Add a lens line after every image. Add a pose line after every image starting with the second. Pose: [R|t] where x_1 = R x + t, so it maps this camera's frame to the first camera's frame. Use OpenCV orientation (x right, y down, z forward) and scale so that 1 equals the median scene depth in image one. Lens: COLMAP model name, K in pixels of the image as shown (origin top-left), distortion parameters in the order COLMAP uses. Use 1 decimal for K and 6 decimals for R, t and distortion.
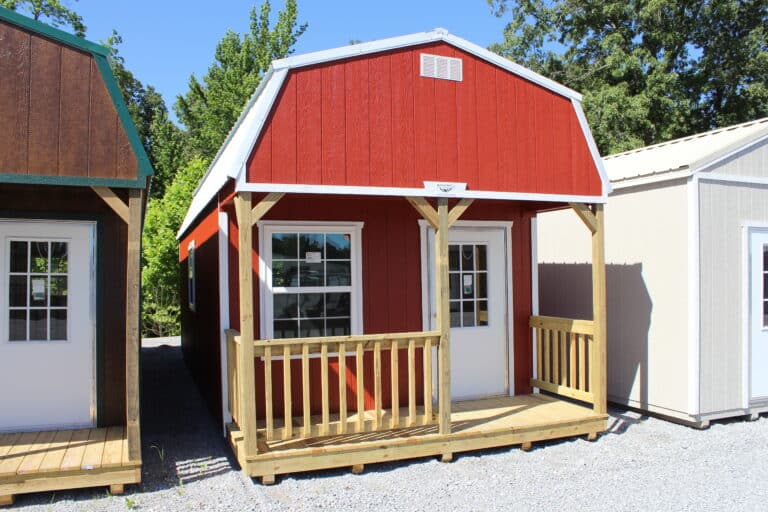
lens RADIAL K [[637.9, 0, 381.0], [0, 637.9, 262.0], [0, 0, 1]] dist [-0.154934, 0.132962]
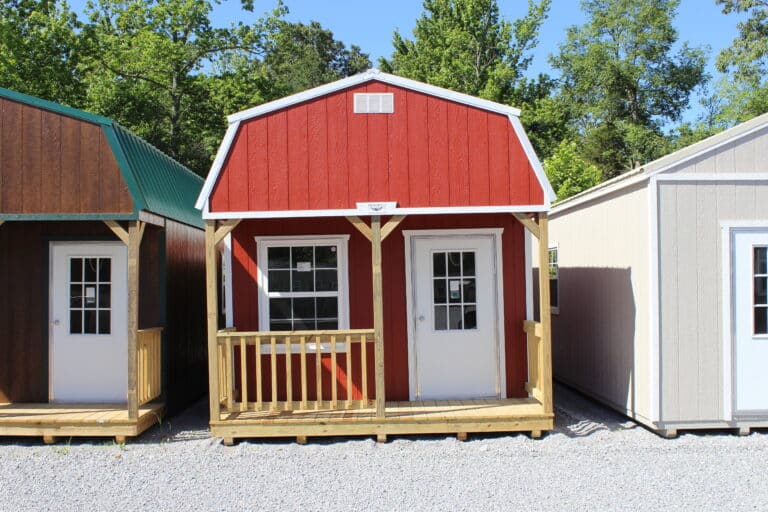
lens RADIAL K [[874.8, 0, 382.7], [0, 874.8, 262.9], [0, 0, 1]] dist [-0.078627, 0.000000]
pose [[0.936113, -0.014663, -0.351393, 0.604309], [0.014880, 0.999887, -0.002083, -0.008996], [0.351384, -0.003279, 0.936226, -0.454349]]
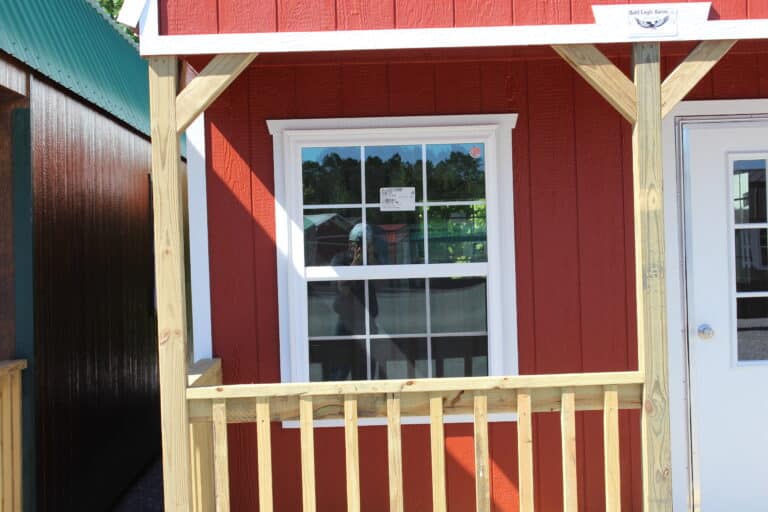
lens RADIAL K [[1315.5, 0, 383.9], [0, 1315.5, 258.4], [0, 0, 1]] dist [0.021712, 0.000000]
pose [[0.943406, -0.009197, -0.331512, 0.193146], [0.021315, 0.999230, 0.032936, 0.003864], [0.330954, -0.038138, 0.942876, 0.134141]]
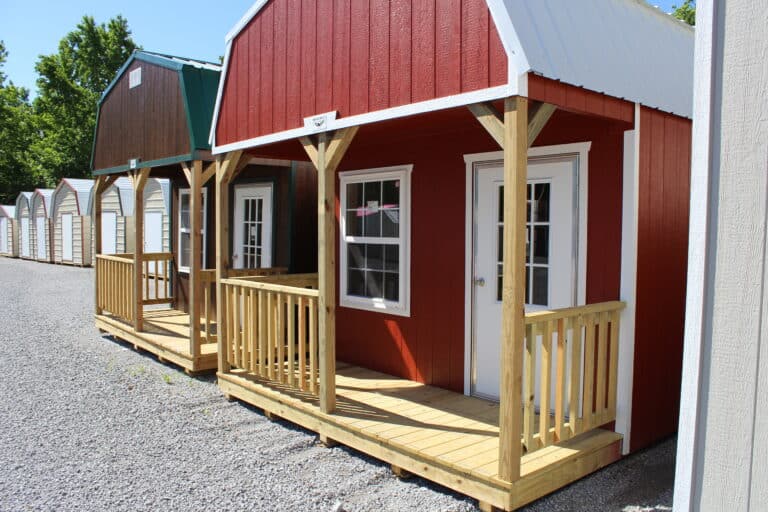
lens RADIAL K [[637.9, 0, 382.8], [0, 637.9, 260.5], [0, 0, 1]] dist [-0.154934, 0.132962]
pose [[0.343357, 0.062245, -0.937140, 0.819308], [0.005204, 0.997660, 0.068171, 0.008647], [0.939191, -0.028284, 0.342229, 0.702083]]
